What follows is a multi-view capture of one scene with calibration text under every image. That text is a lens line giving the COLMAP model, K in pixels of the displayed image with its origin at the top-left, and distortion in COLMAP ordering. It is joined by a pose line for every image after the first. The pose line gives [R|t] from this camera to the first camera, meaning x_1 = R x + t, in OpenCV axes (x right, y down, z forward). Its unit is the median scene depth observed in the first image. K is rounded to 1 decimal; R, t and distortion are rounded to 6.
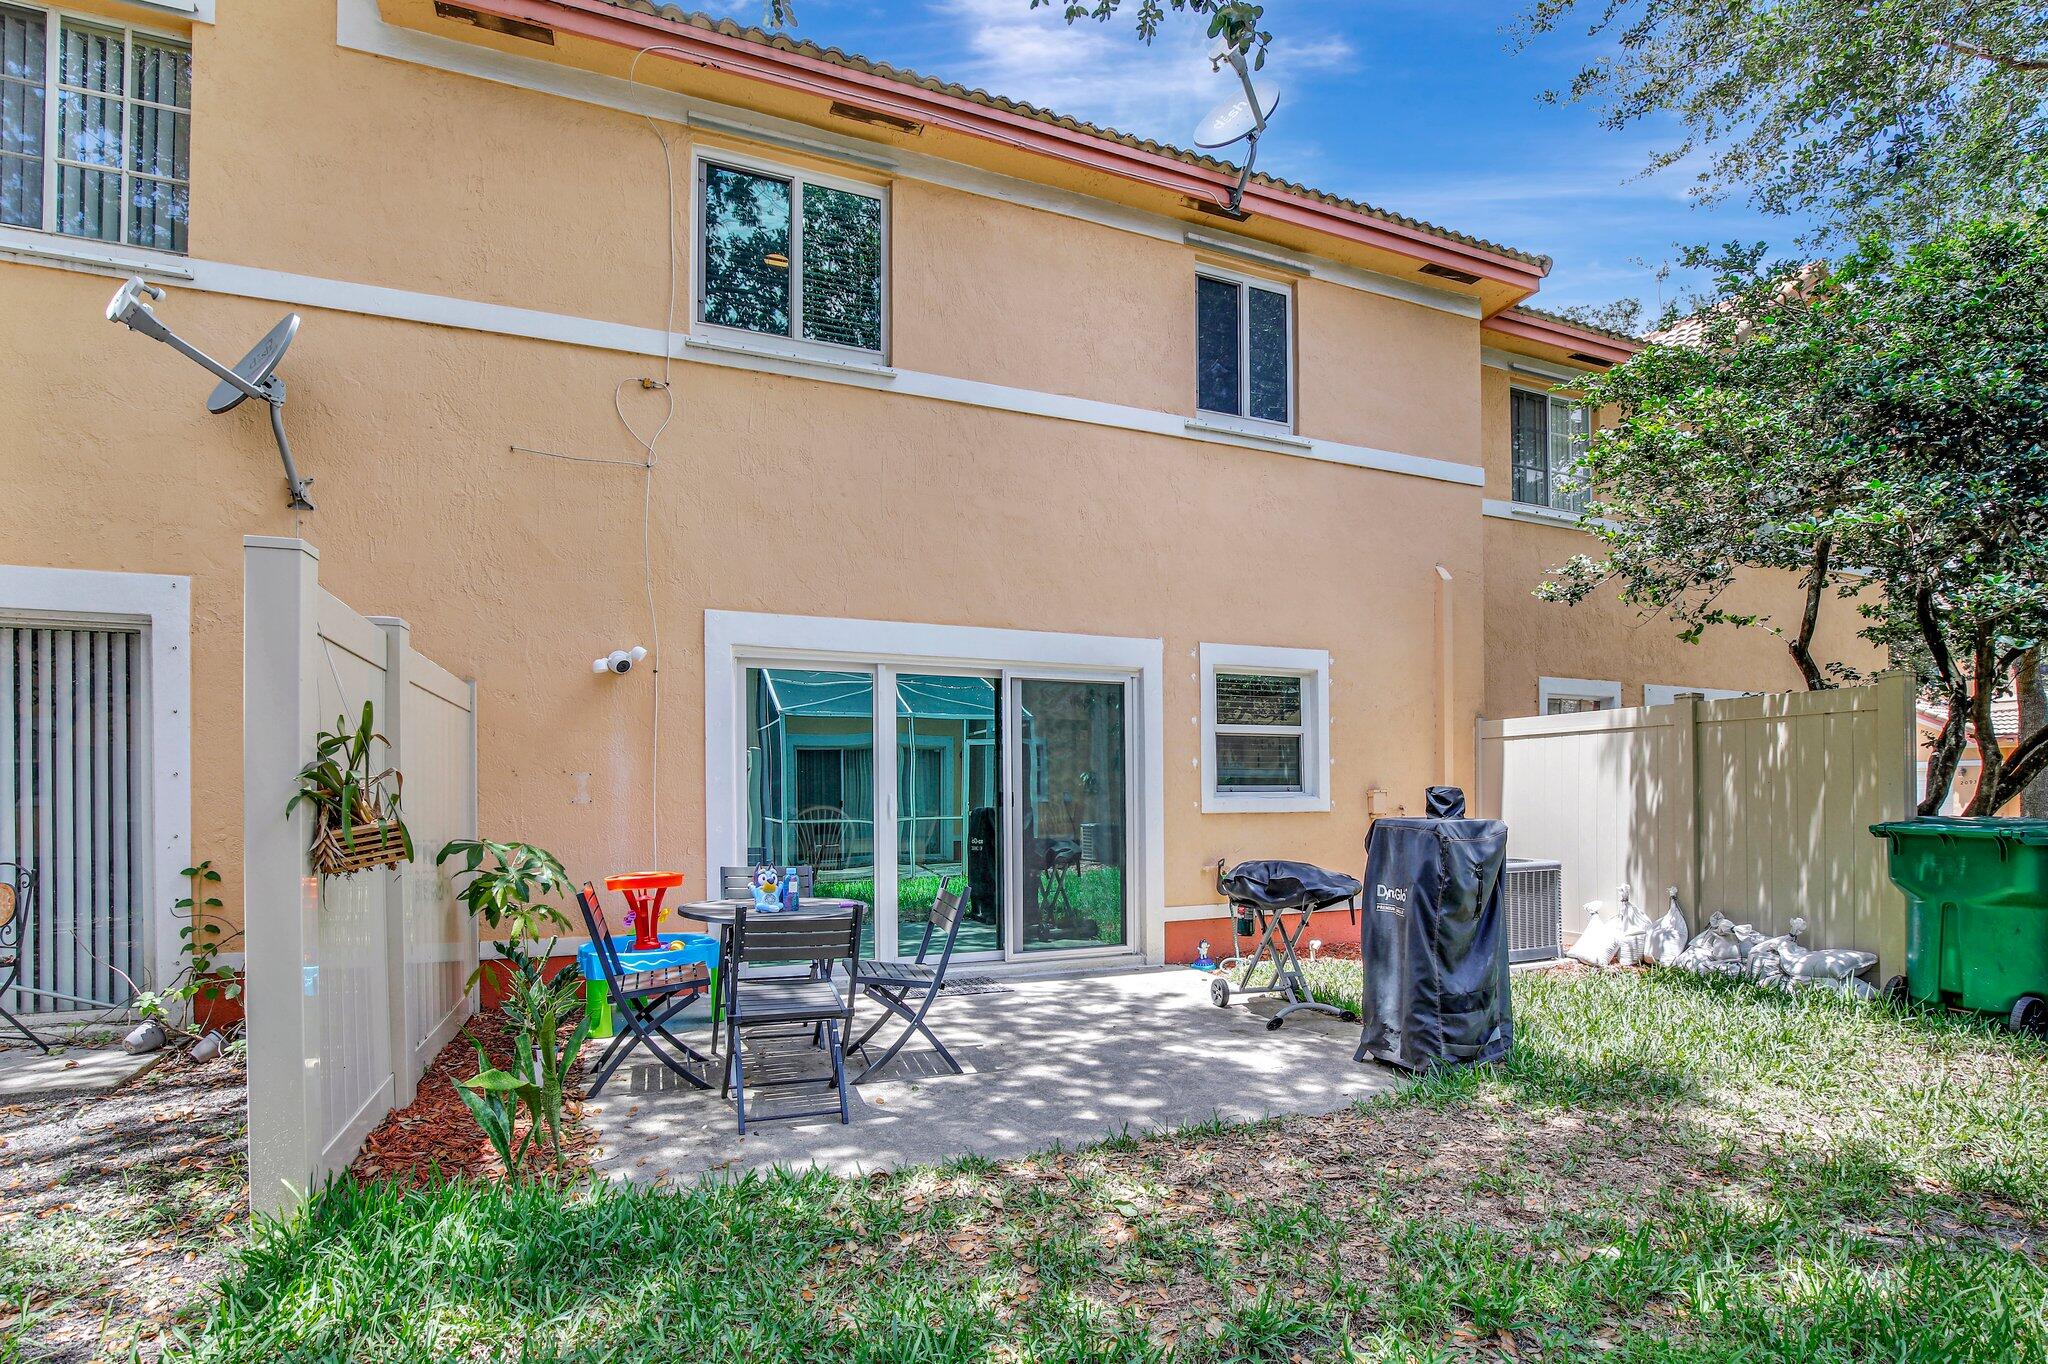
lens RADIAL K [[994.4, 0, 1020.3], [0, 994.4, 799.1], [0, 0, 1]] dist [-0.021423, 0.000291]
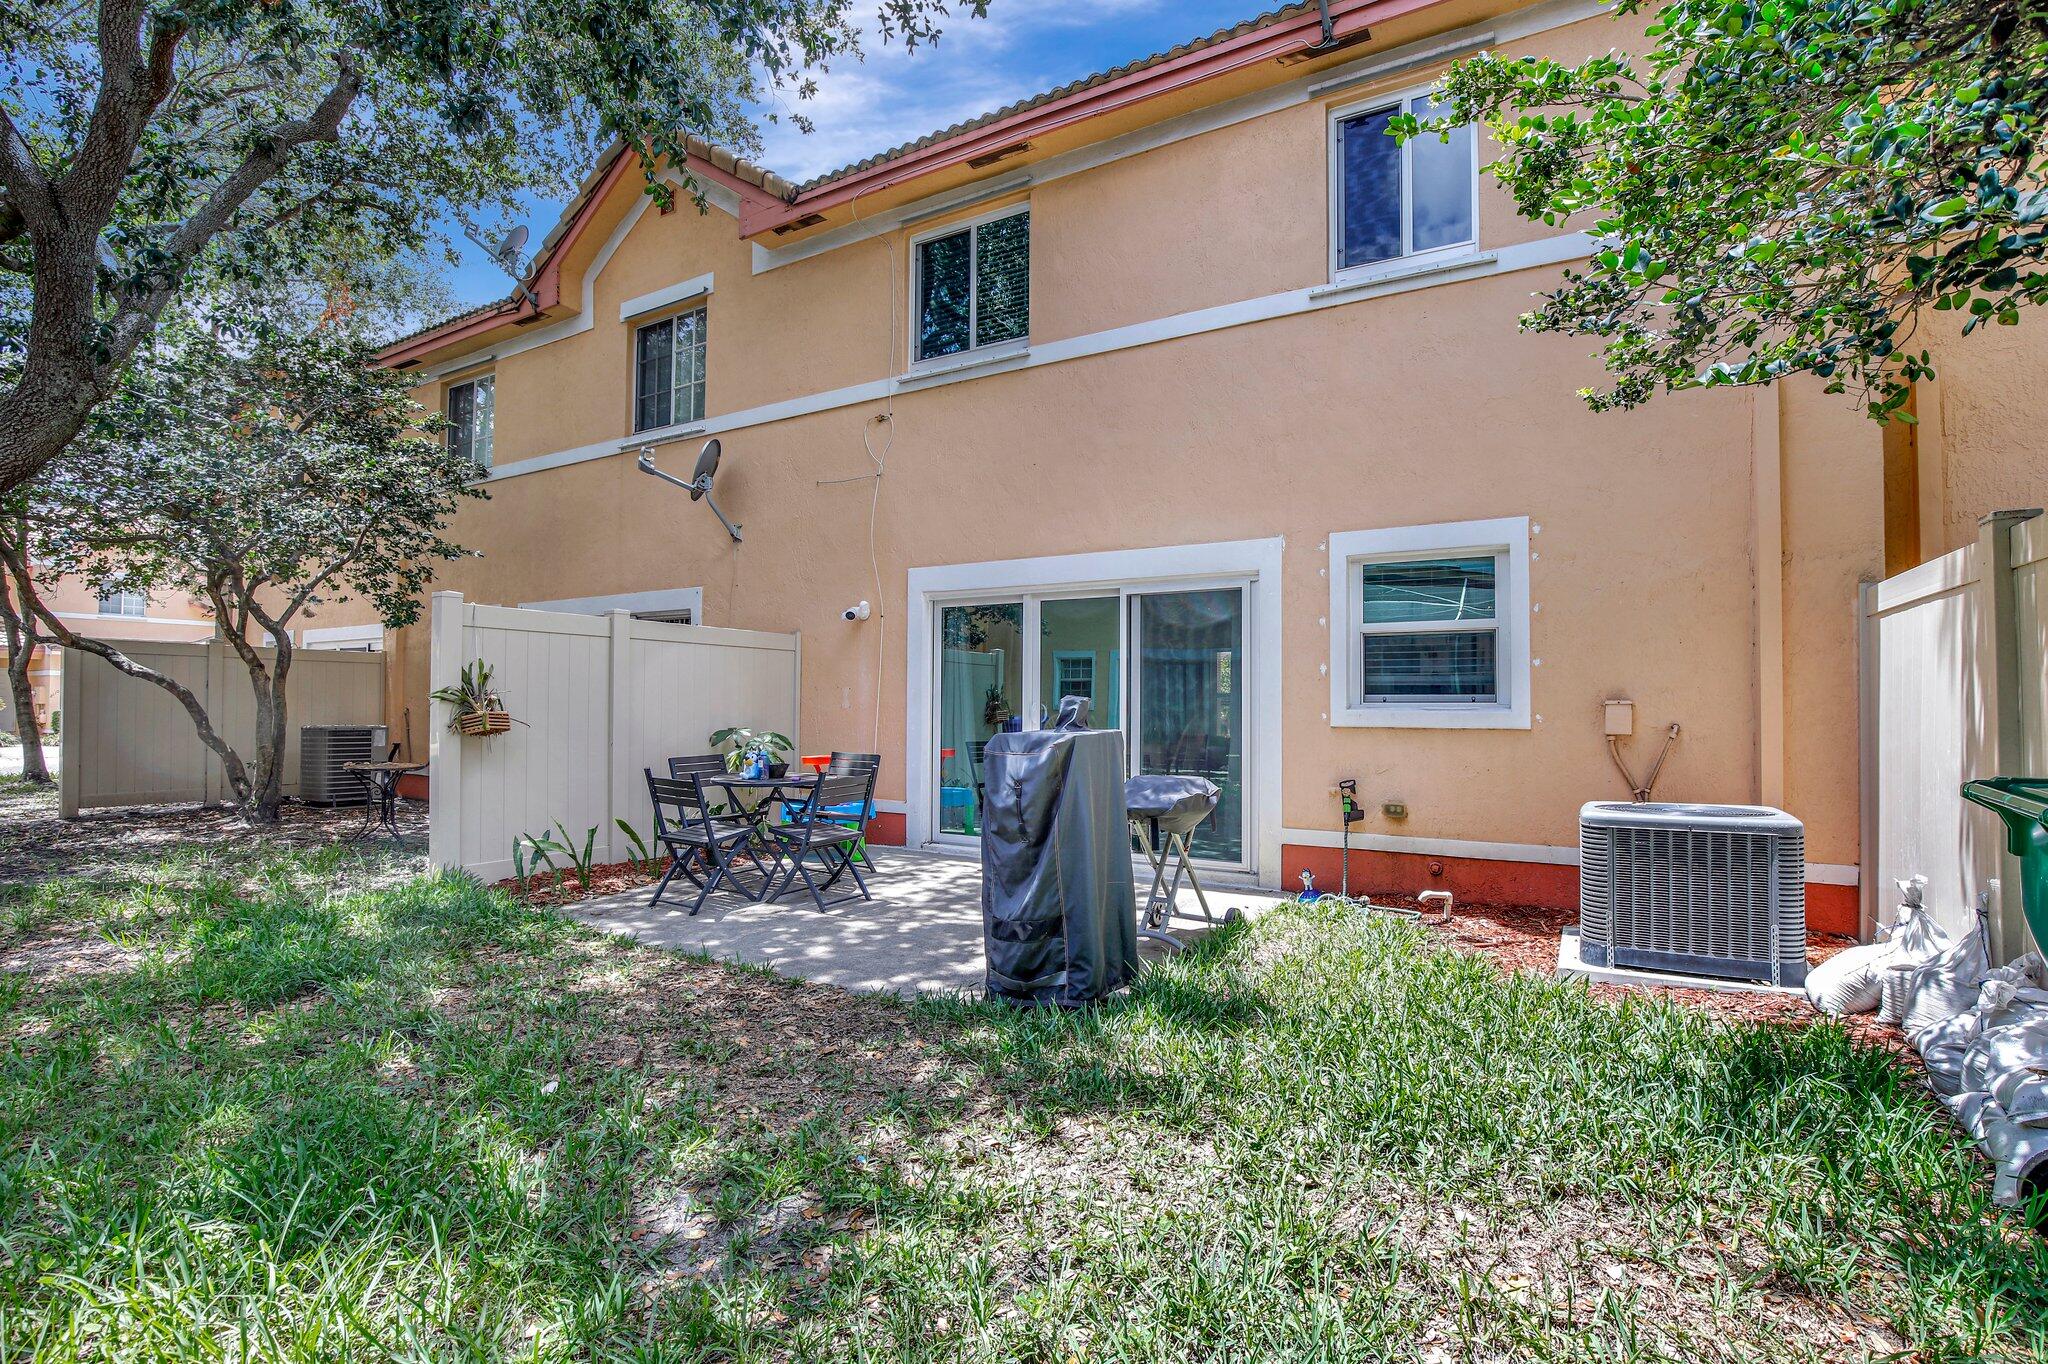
lens RADIAL K [[946.7, 0, 1049.0], [0, 946.7, 686.7], [0, 0, 1]] dist [-0.026629, 0.000853]
pose [[0.607638, -0.009144, -0.794161, 0.756640], [-0.005837, 0.999855, -0.015979, -0.006464], [0.794192, 0.014345, 0.607497, 0.317166]]
